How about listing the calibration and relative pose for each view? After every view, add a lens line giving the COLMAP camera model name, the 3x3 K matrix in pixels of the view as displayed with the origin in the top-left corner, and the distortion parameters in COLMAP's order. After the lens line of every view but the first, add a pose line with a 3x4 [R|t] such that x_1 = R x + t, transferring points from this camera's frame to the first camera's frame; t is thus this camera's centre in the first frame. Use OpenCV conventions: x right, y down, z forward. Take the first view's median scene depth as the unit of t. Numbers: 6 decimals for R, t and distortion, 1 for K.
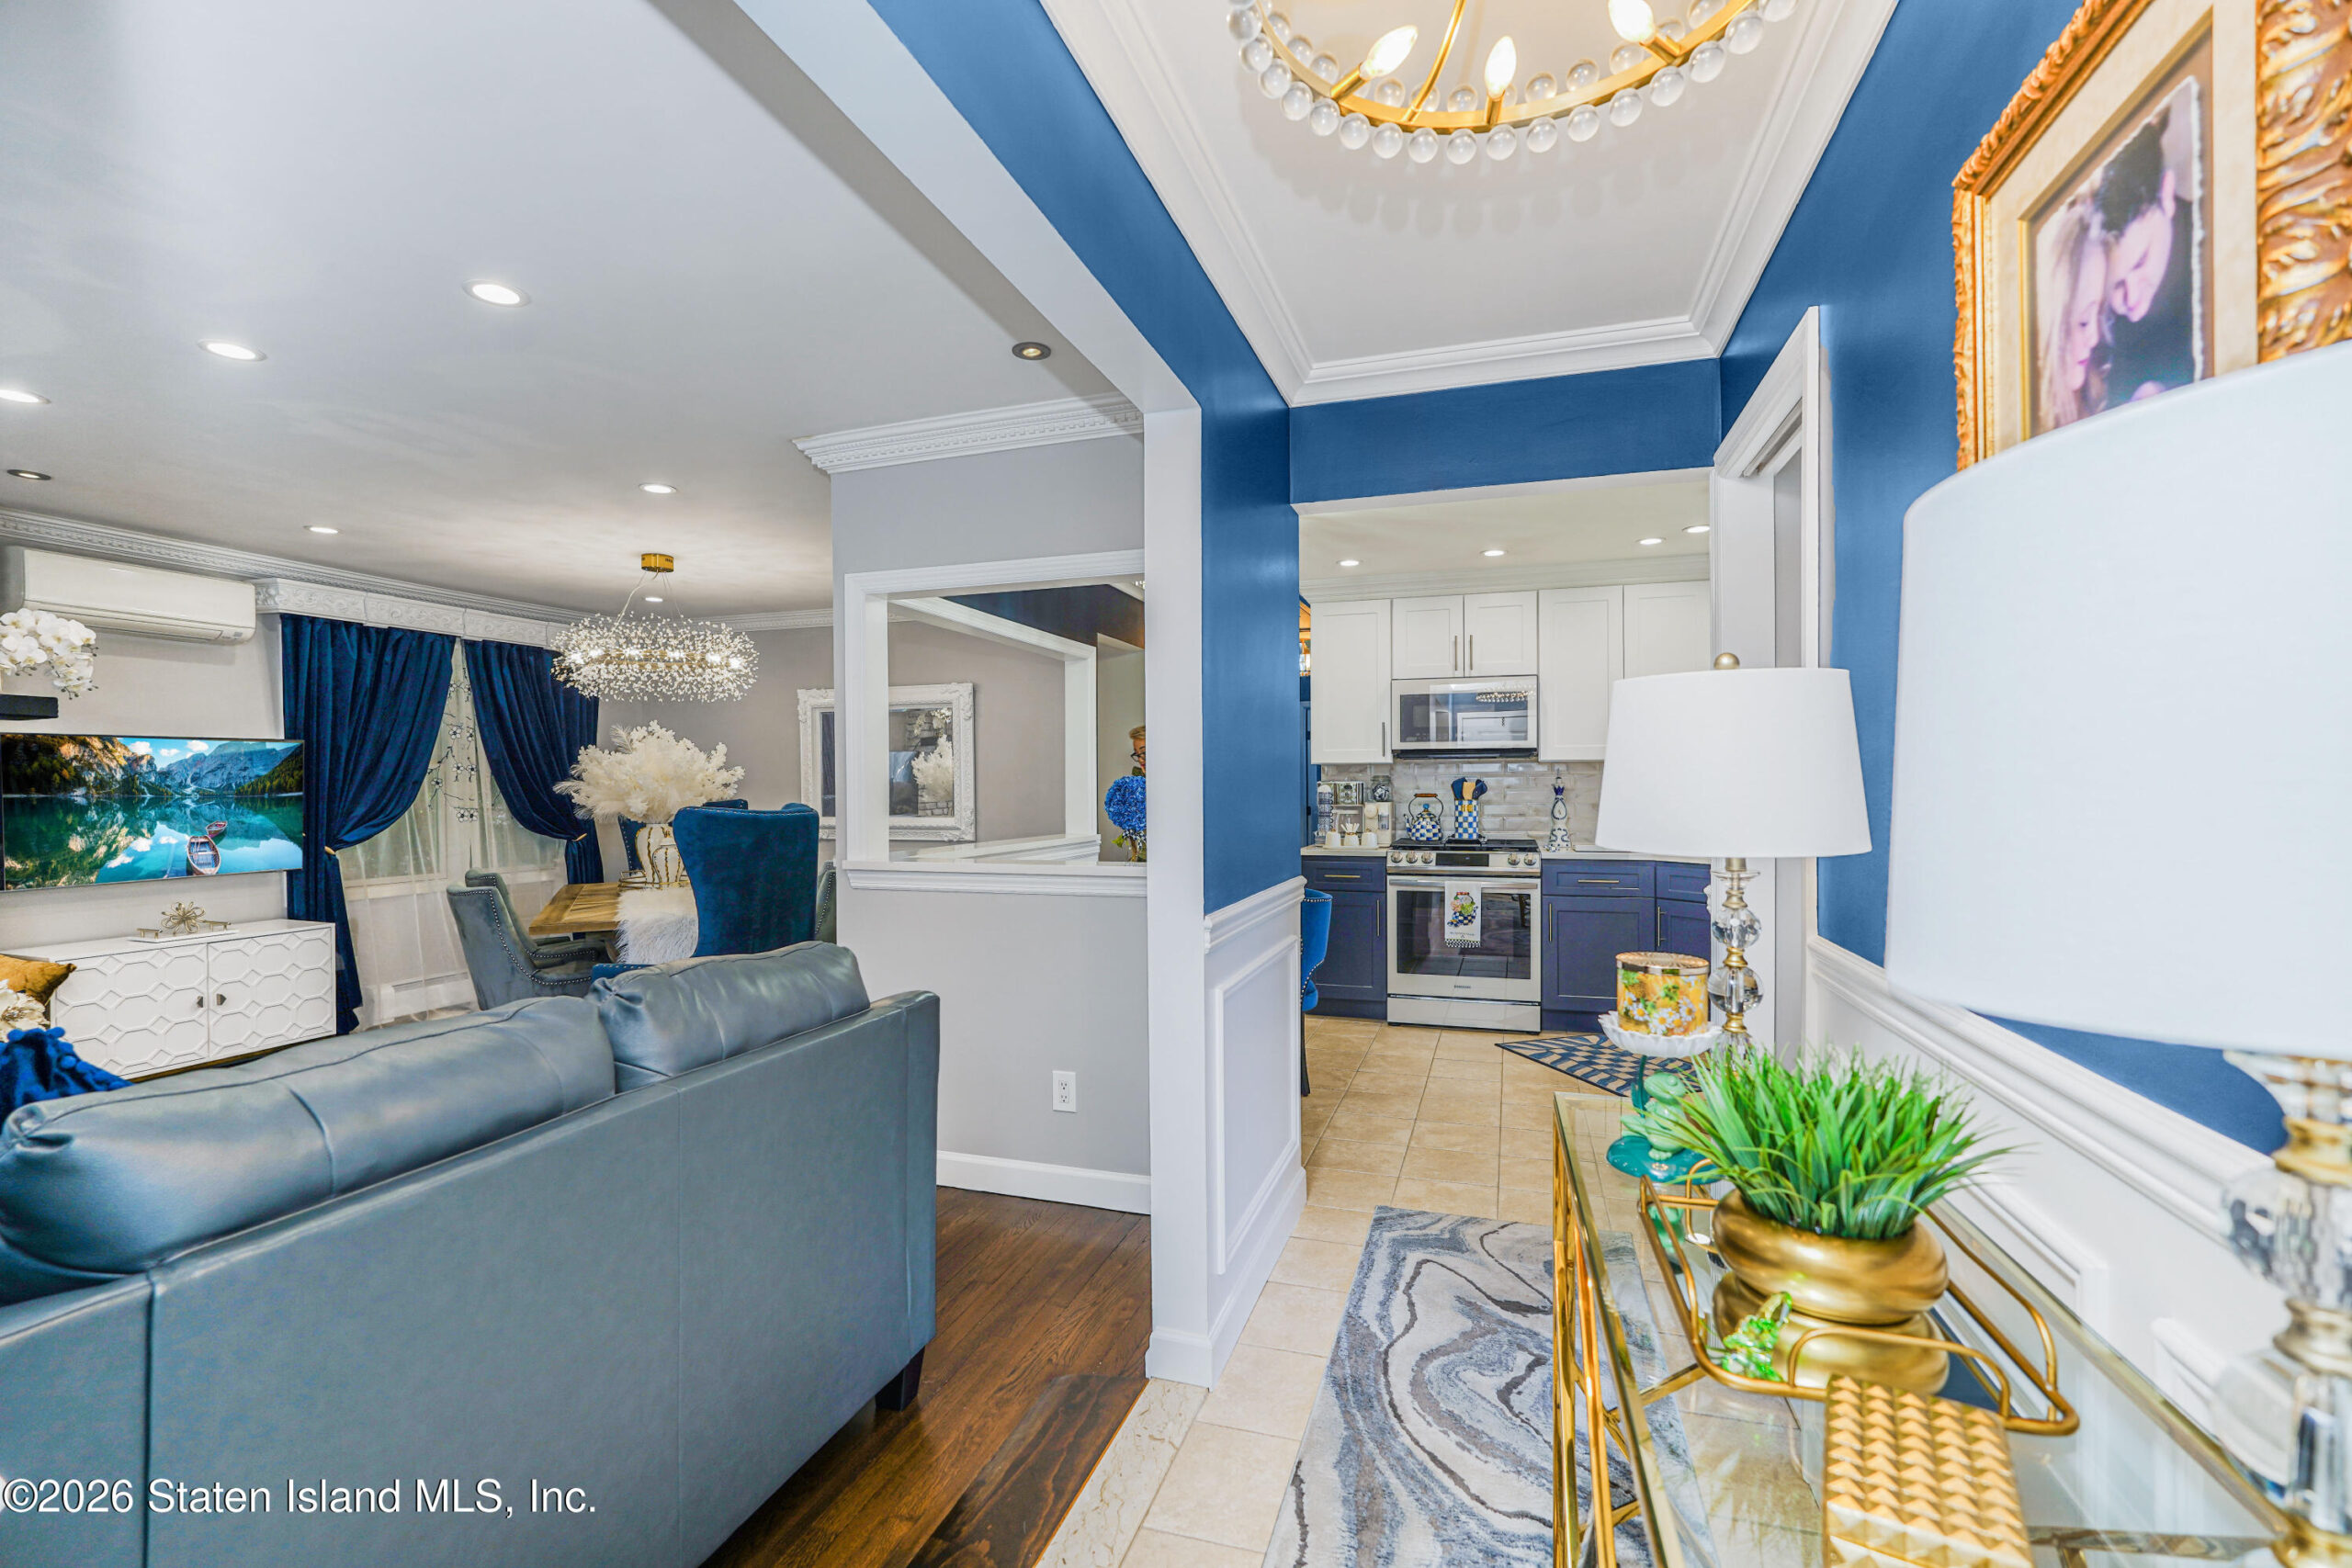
lens RADIAL K [[1021.6, 0, 1177.6], [0, 1021.6, 805.4], [0, 0, 1]] dist [-0.022829, -0.000292]
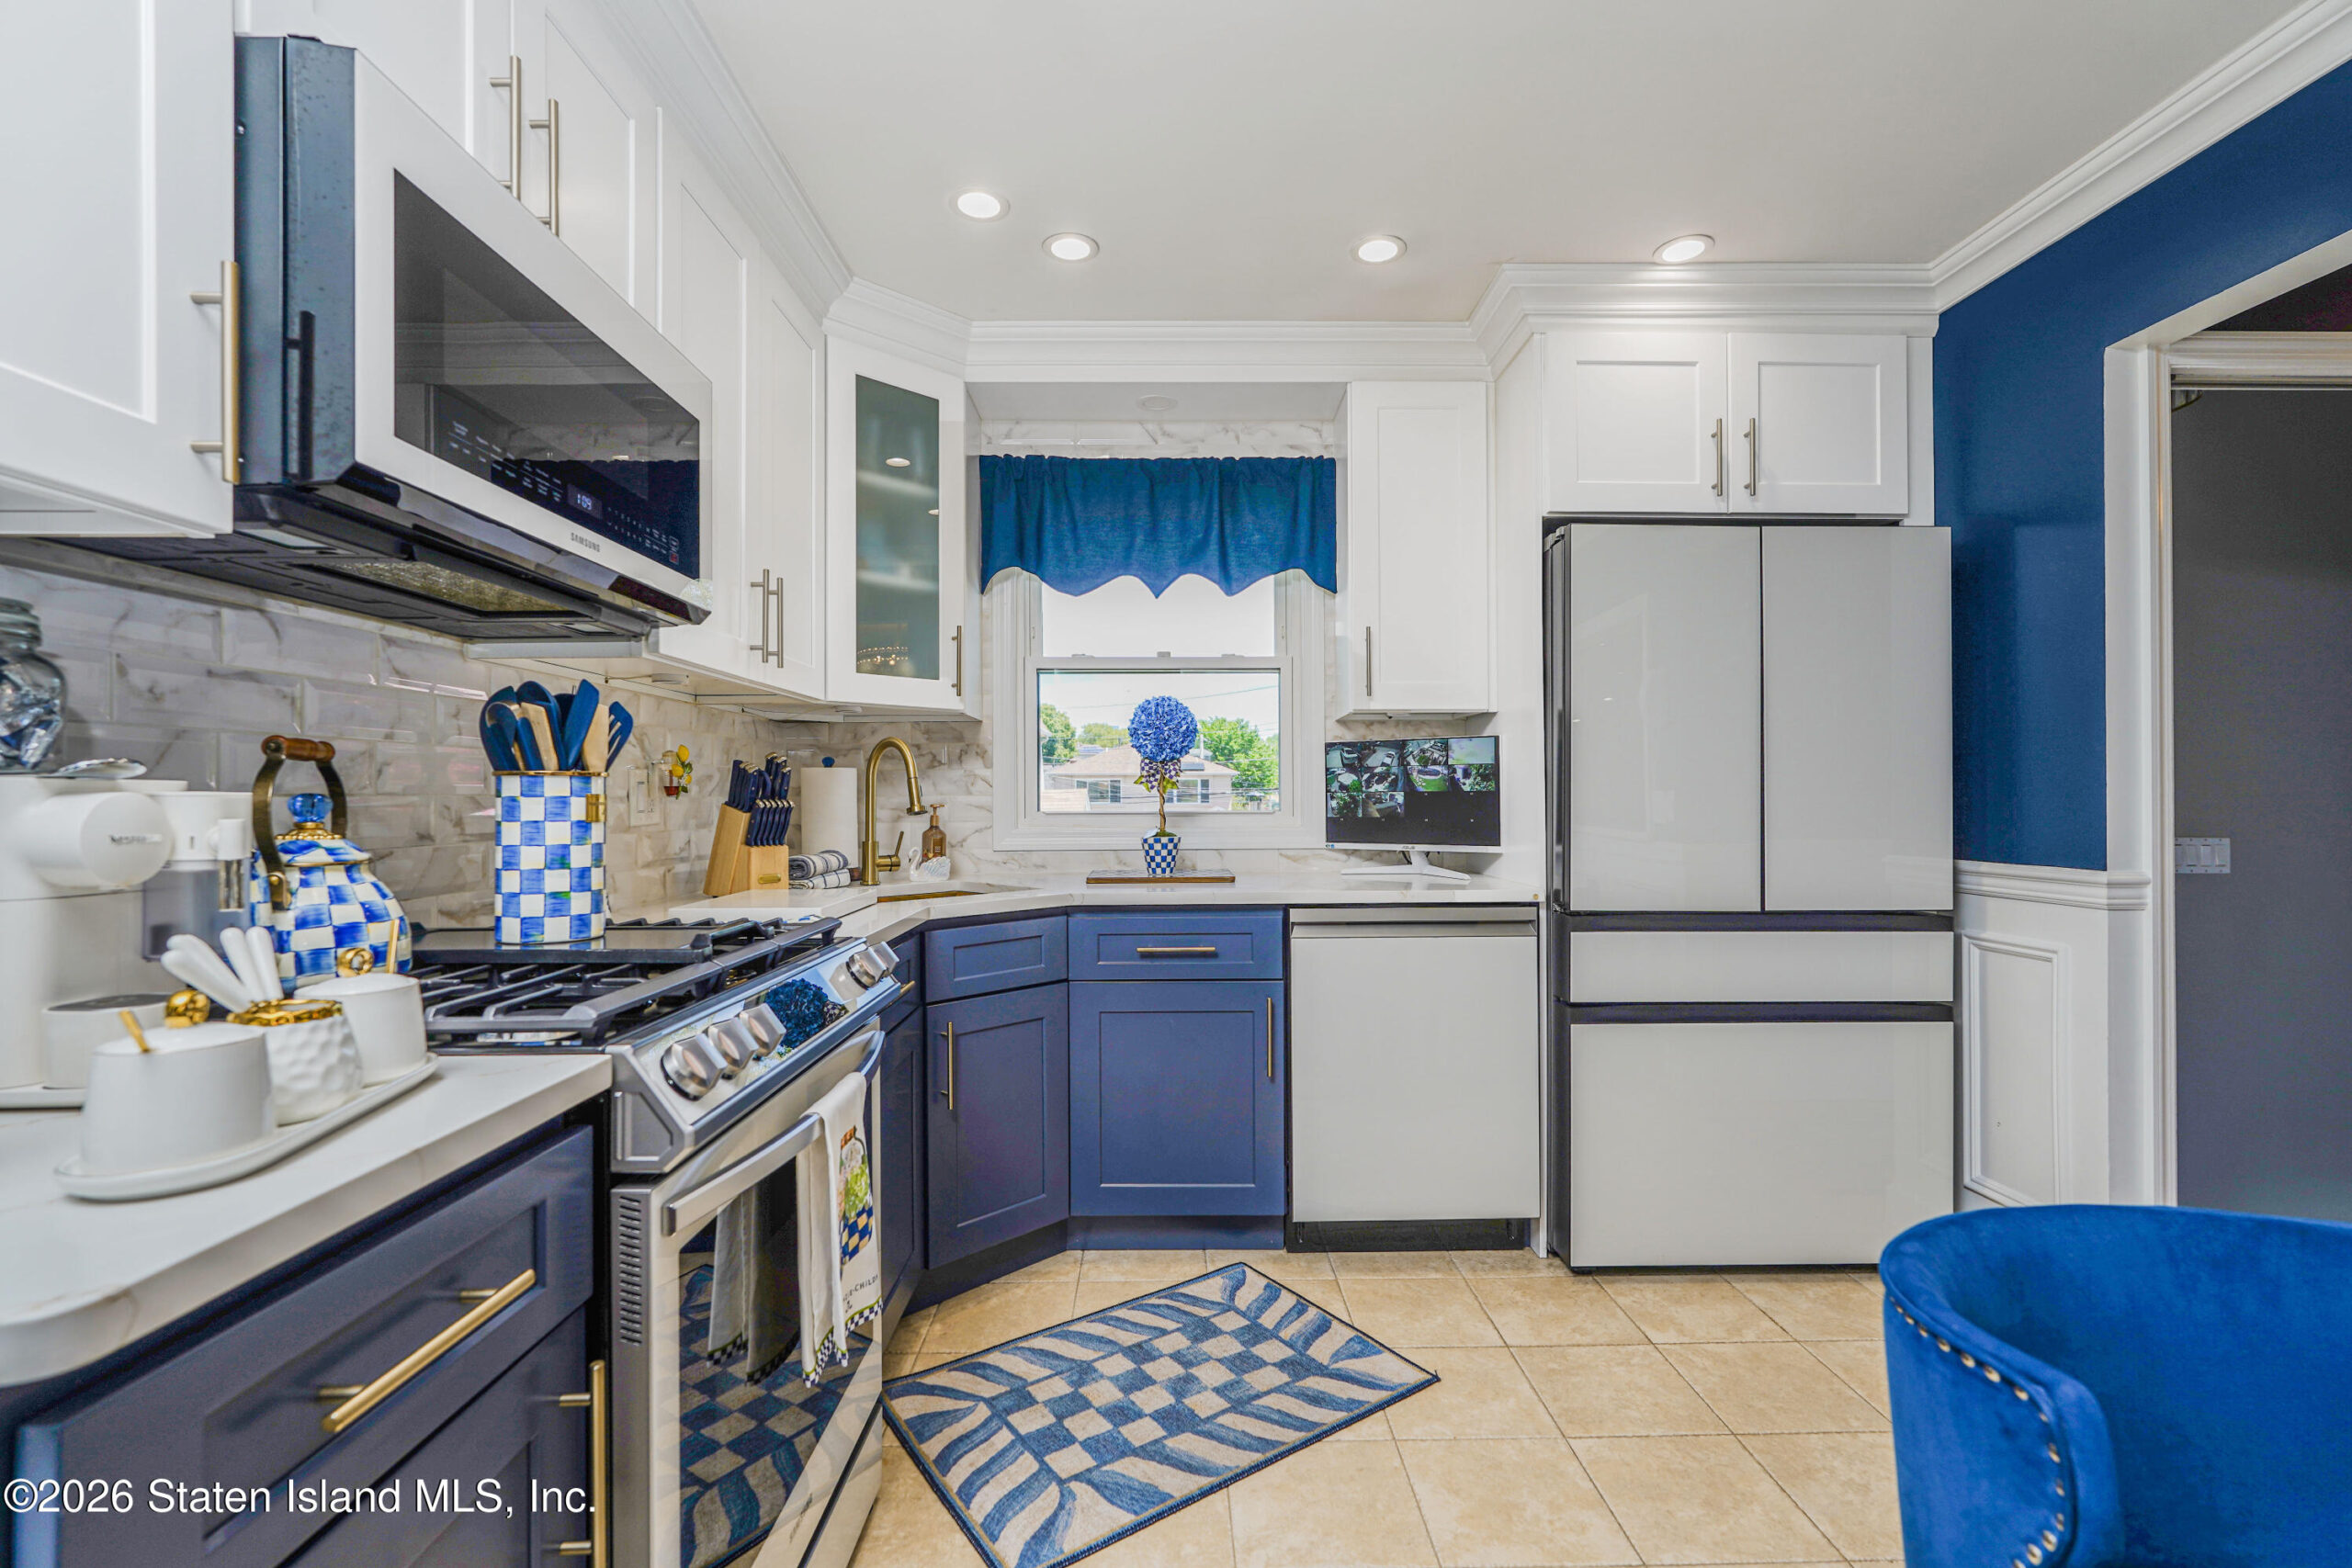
lens RADIAL K [[1038.8, 0, 1172.0], [0, 1038.8, 791.1], [0, 0, 1]] dist [-0.020345, 0.010572]
pose [[-0.320596, 0.013400, 0.947121, 0.006428], [0.026233, 0.999642, -0.005263, 0.002466], [-0.946853, 0.023159, -0.320833, 0.975404]]
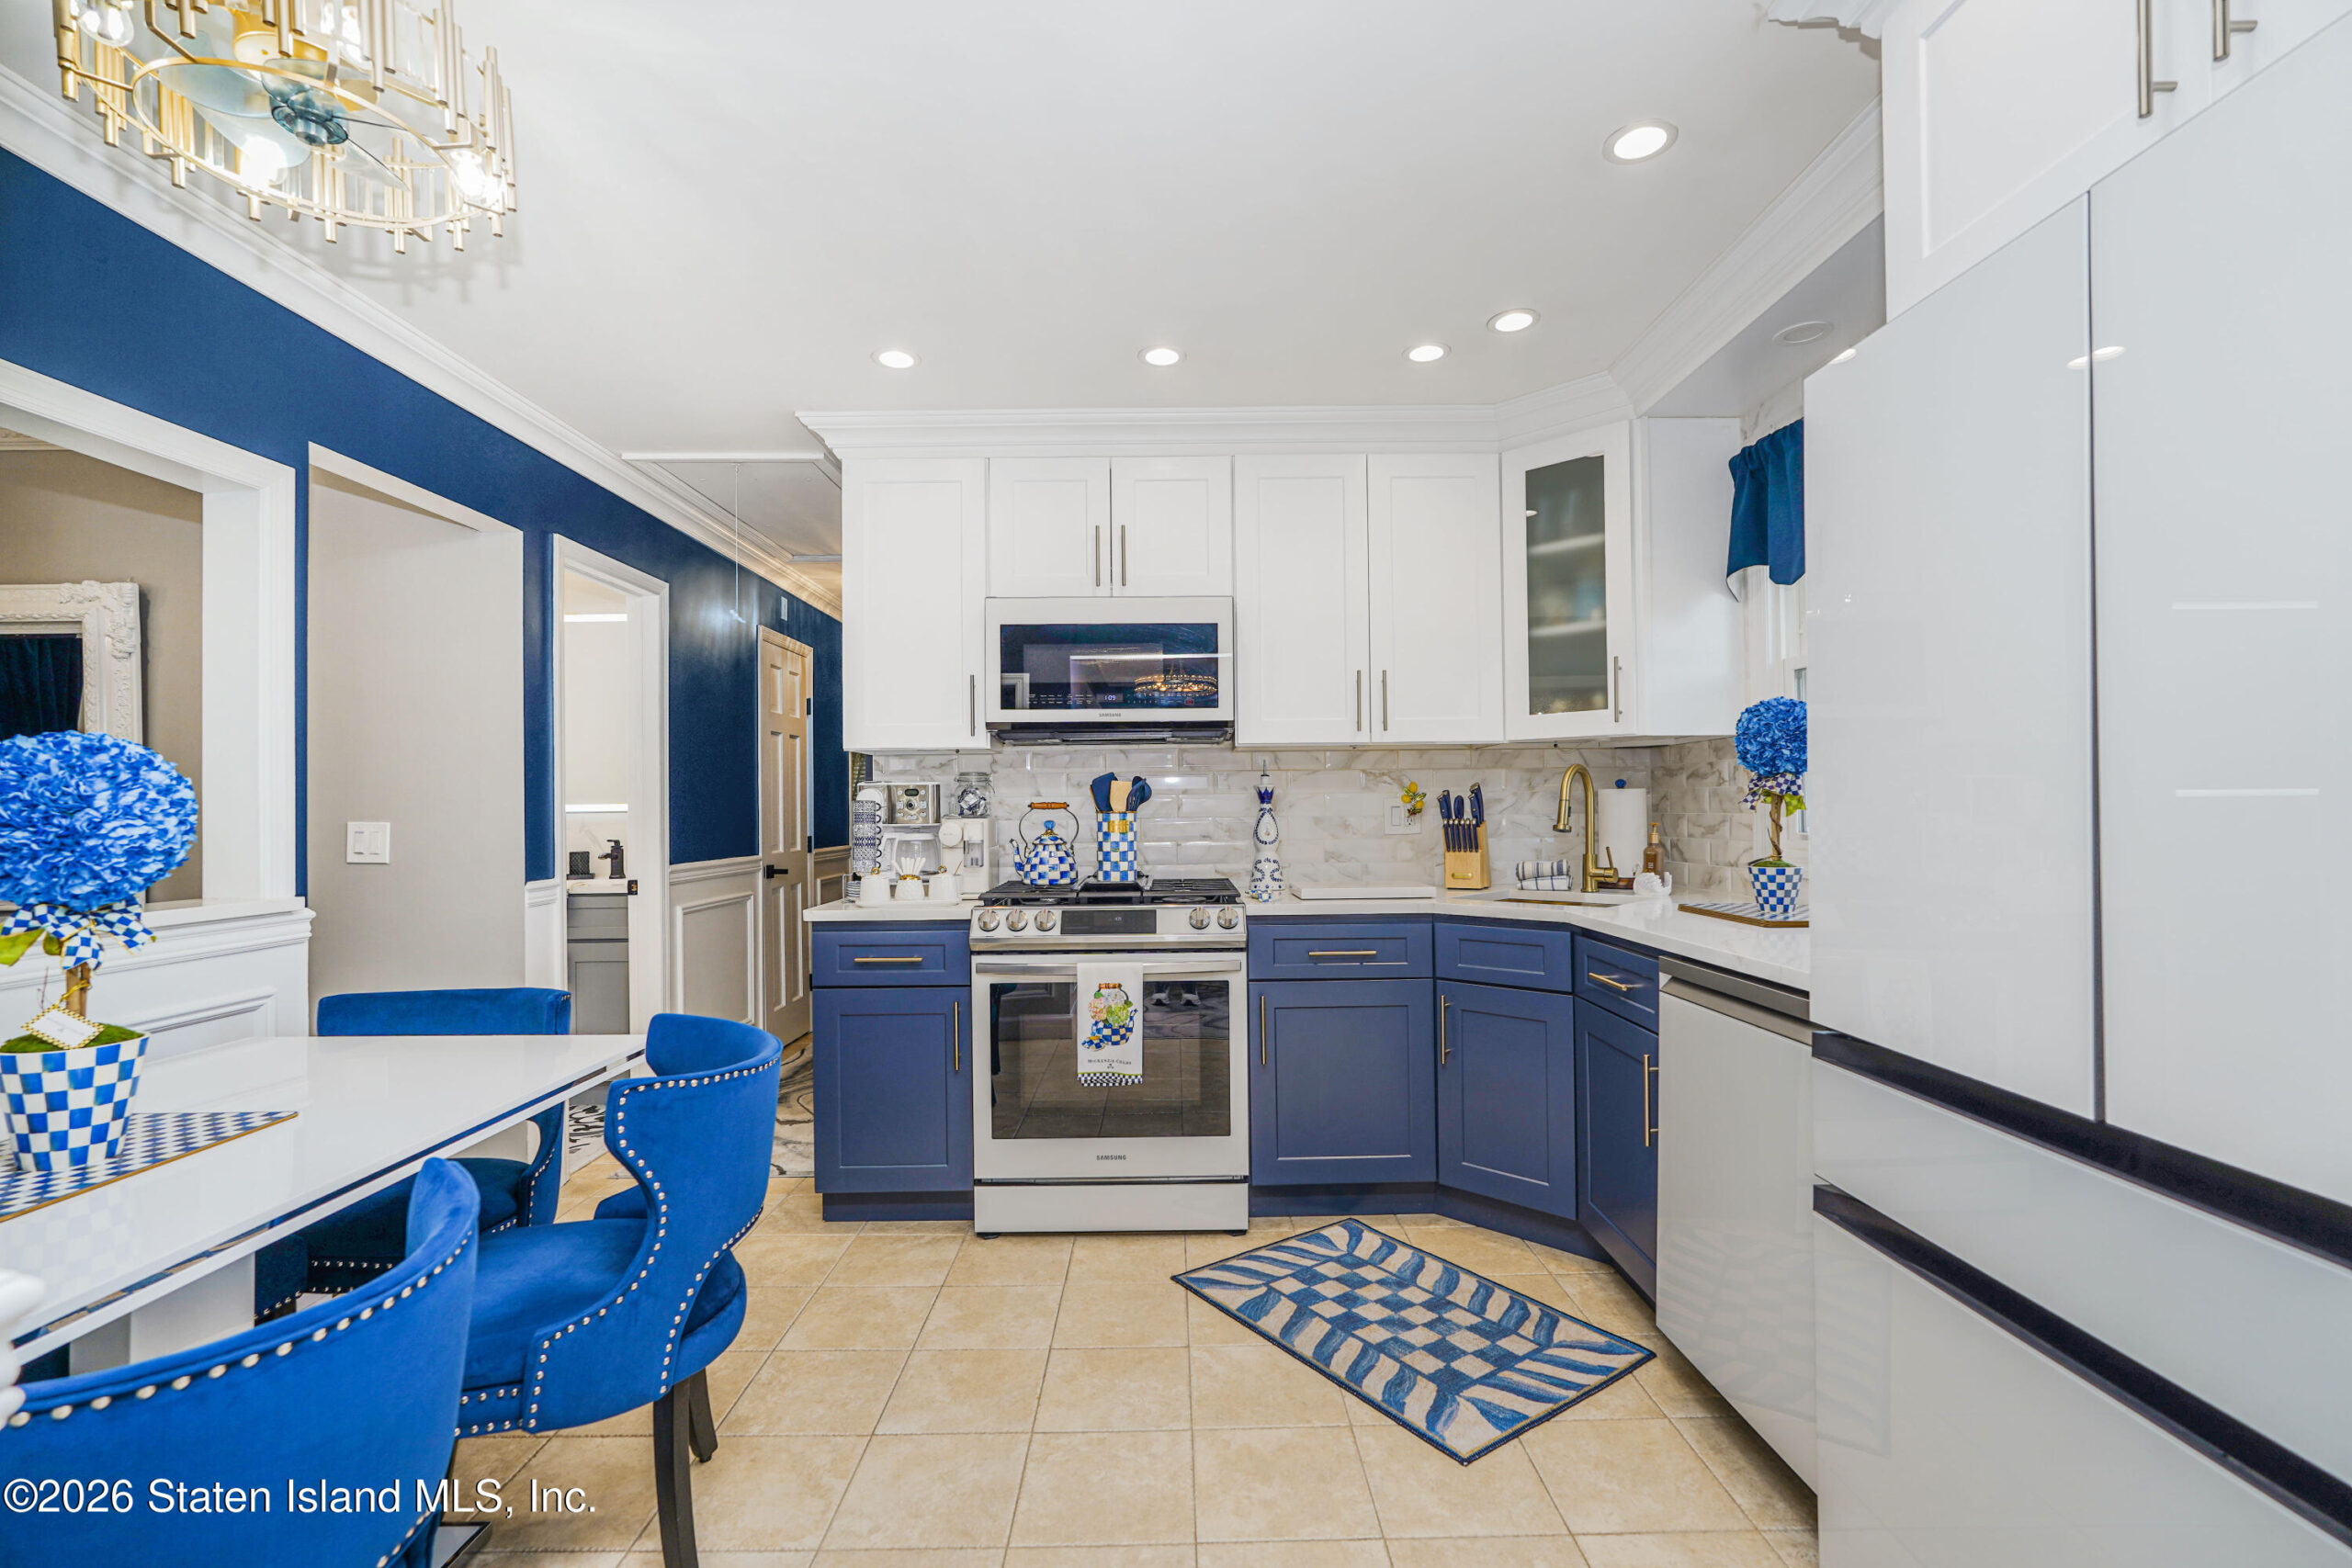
lens RADIAL K [[1040.3, 0, 1178.3], [0, 1040.3, 795.1], [0, 0, 1]] dist [-0.020056, 0.009535]
pose [[0.948418, -0.001440, 0.317021, 0.136486], [0.011391, 0.999499, -0.029537, 0.002535], [-0.316819, 0.031624, 0.947959, 0.453295]]
